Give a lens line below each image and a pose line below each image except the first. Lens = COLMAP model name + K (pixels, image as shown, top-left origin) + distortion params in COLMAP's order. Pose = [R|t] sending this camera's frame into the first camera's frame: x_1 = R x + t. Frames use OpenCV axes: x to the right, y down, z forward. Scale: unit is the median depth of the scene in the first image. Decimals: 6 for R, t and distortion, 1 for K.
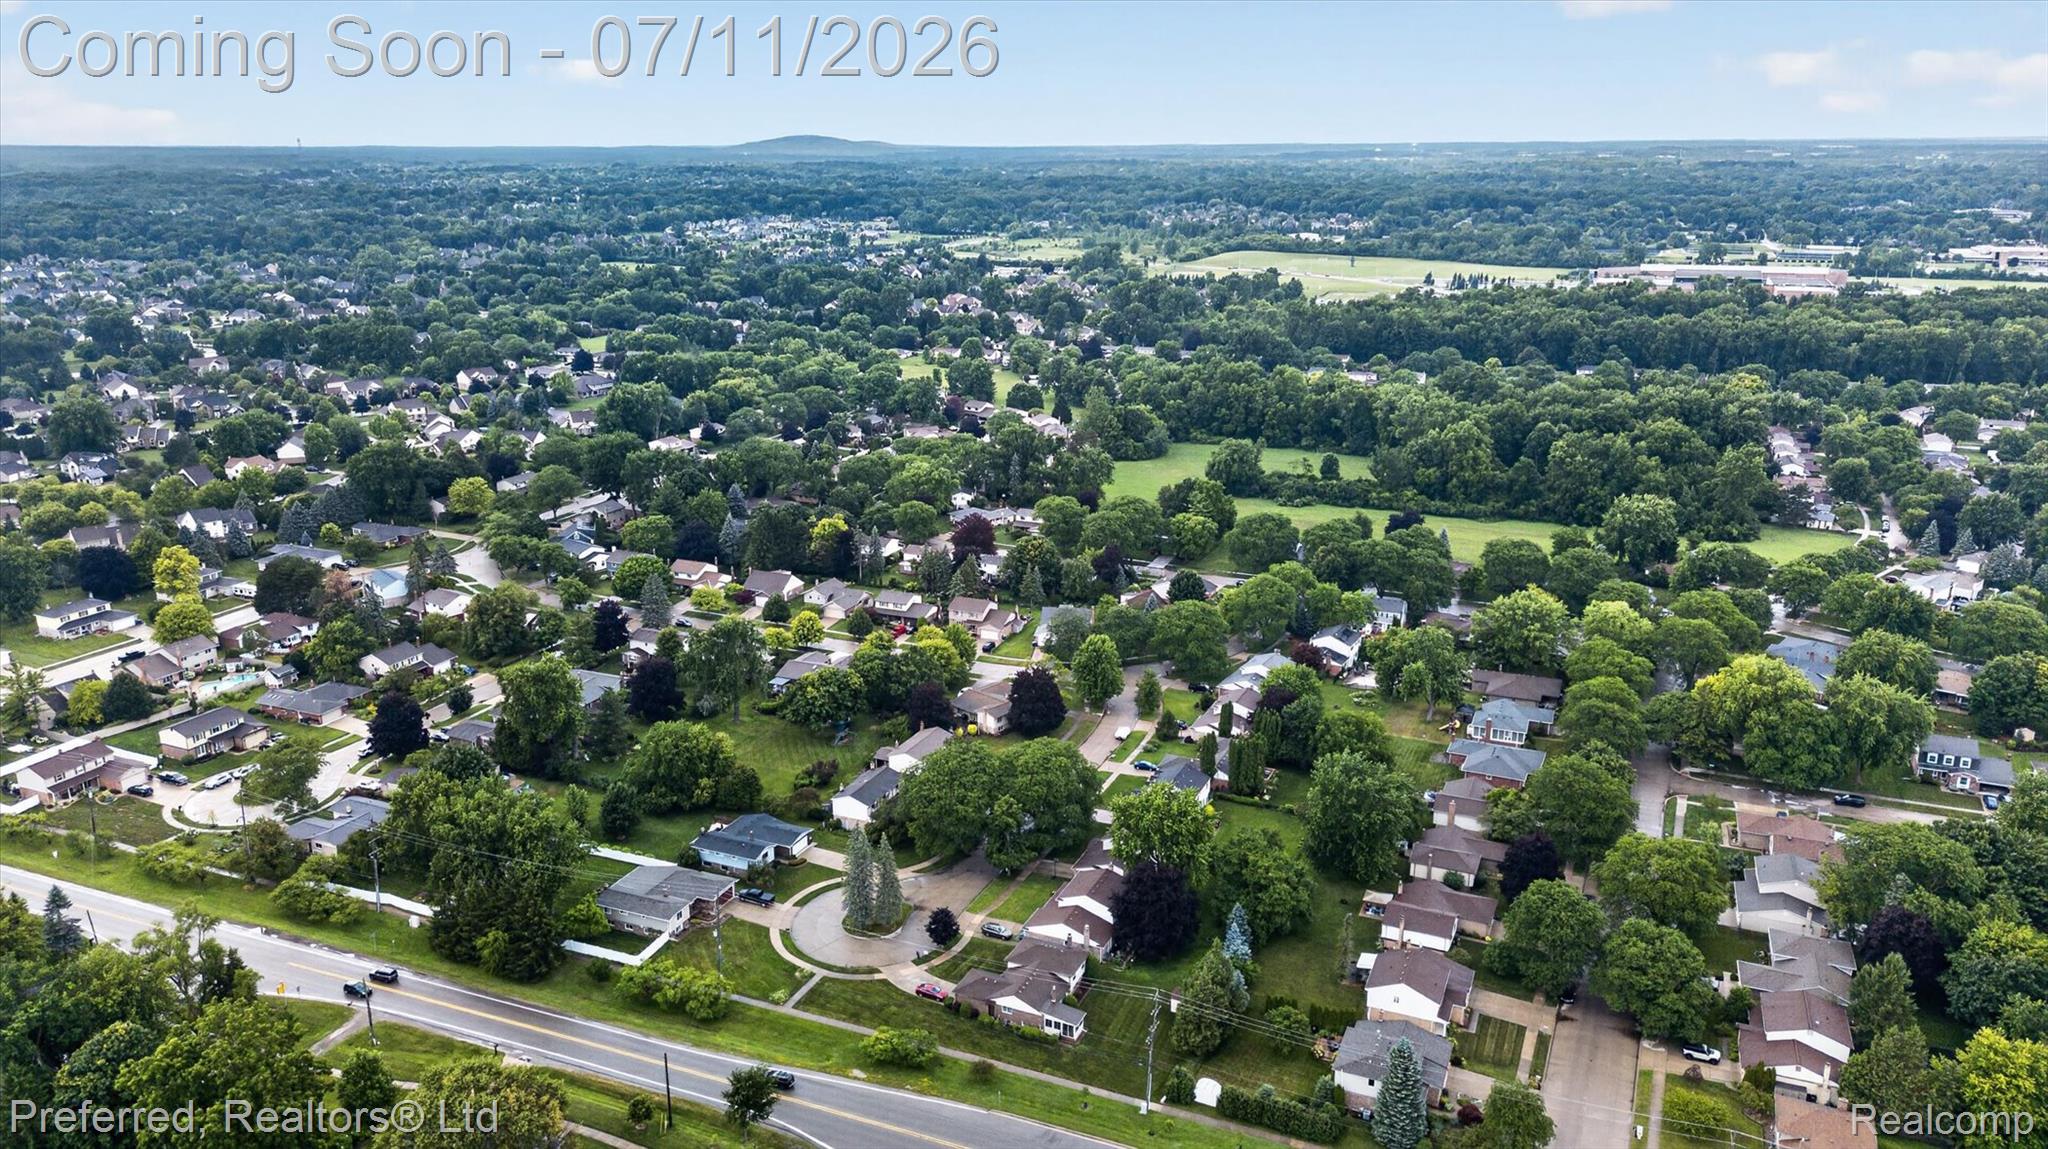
lens RADIAL K [[1524.5, 0, 1024.0], [0, 1524.5, 574.5], [0, 0, 1]] dist [0.066835, 0.000885]
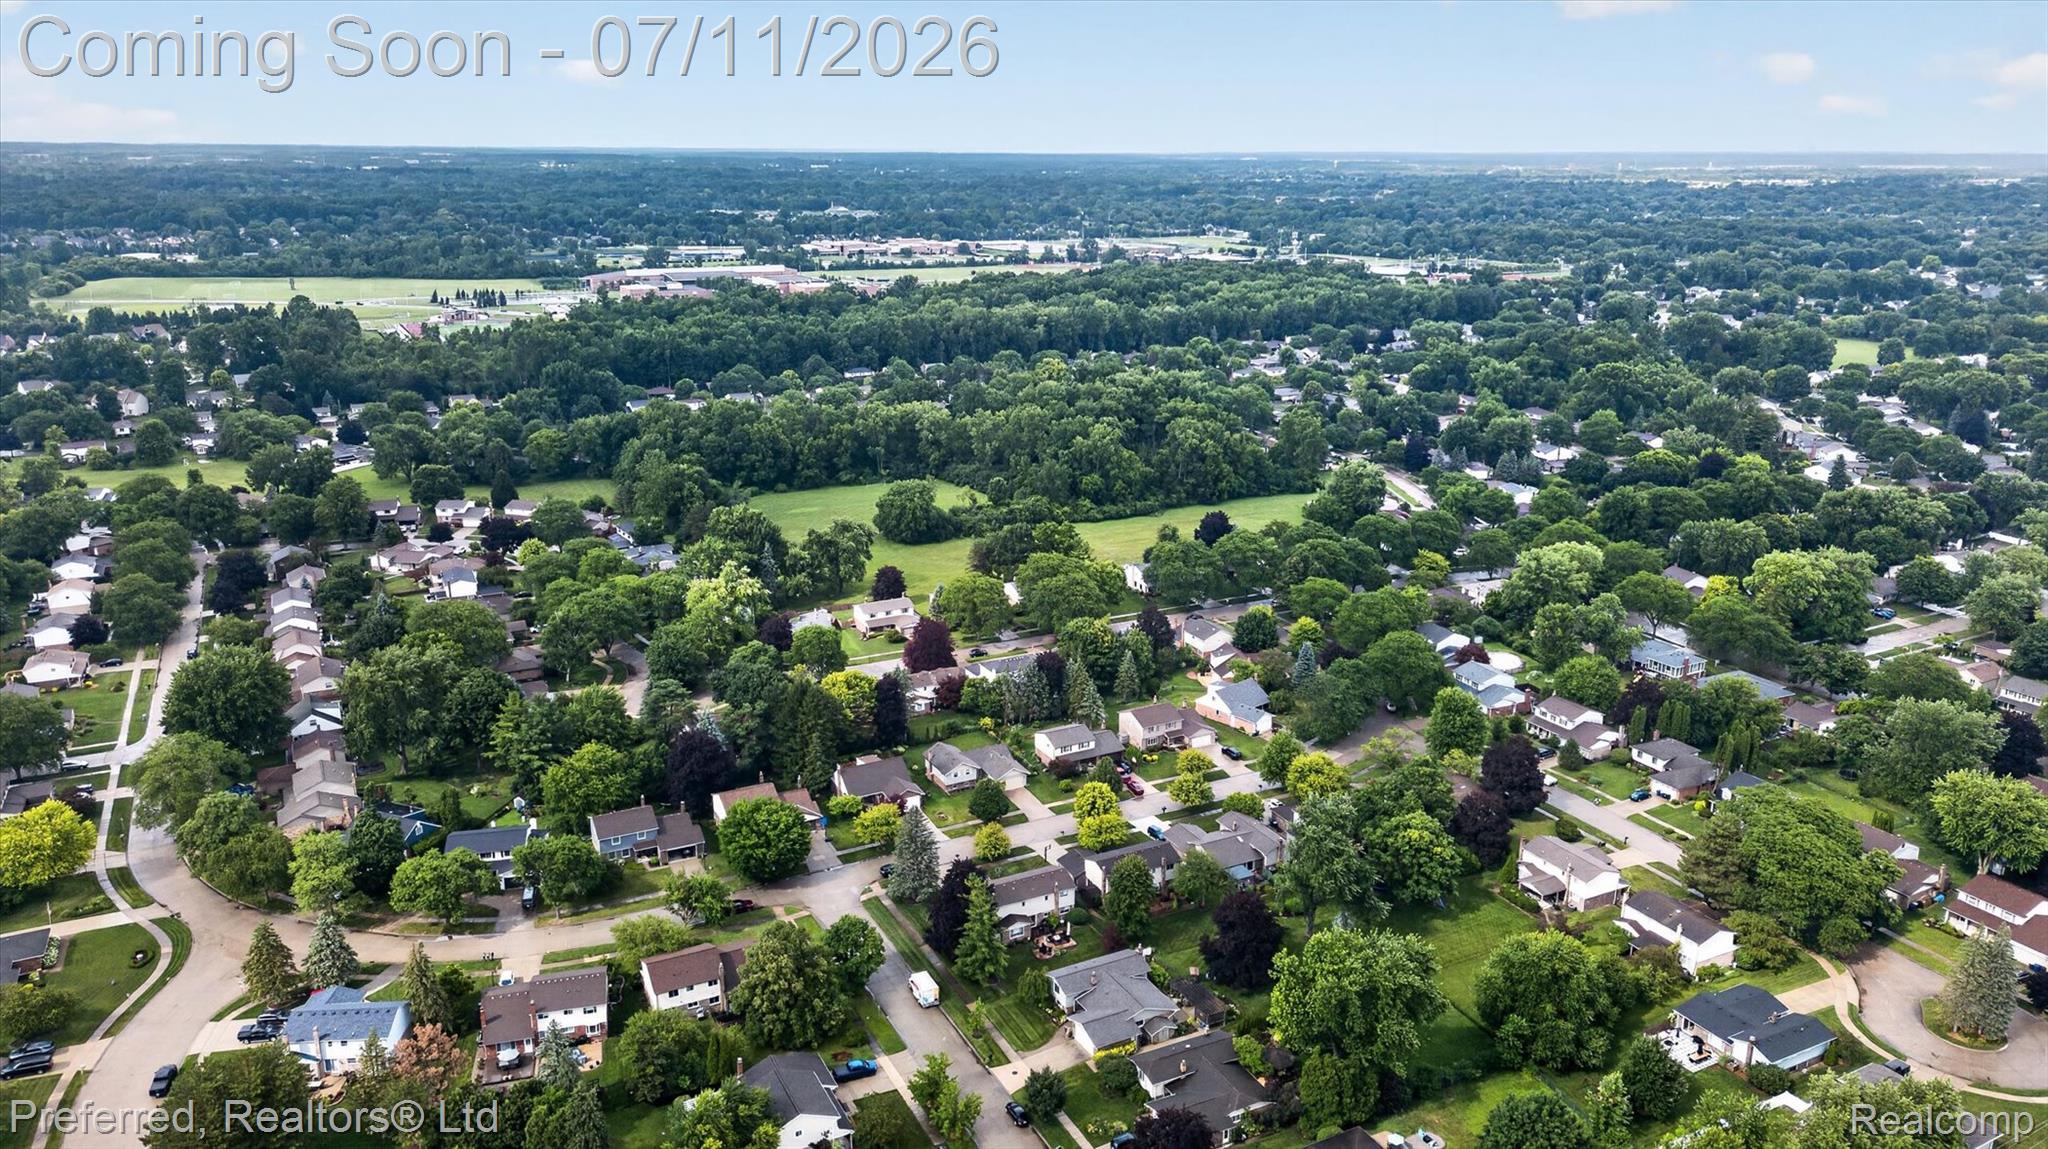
lens RADIAL K [[1524.5, 0, 1024.0], [0, 1524.5, 574.5], [0, 0, 1]] dist [0.066835, 0.000885]
pose [[0.629640, -0.205555, 0.749200, -0.481421], [0.210400, 0.973440, 0.090256, -0.100549], [-0.747854, 0.100803, 0.656166, 0.388783]]
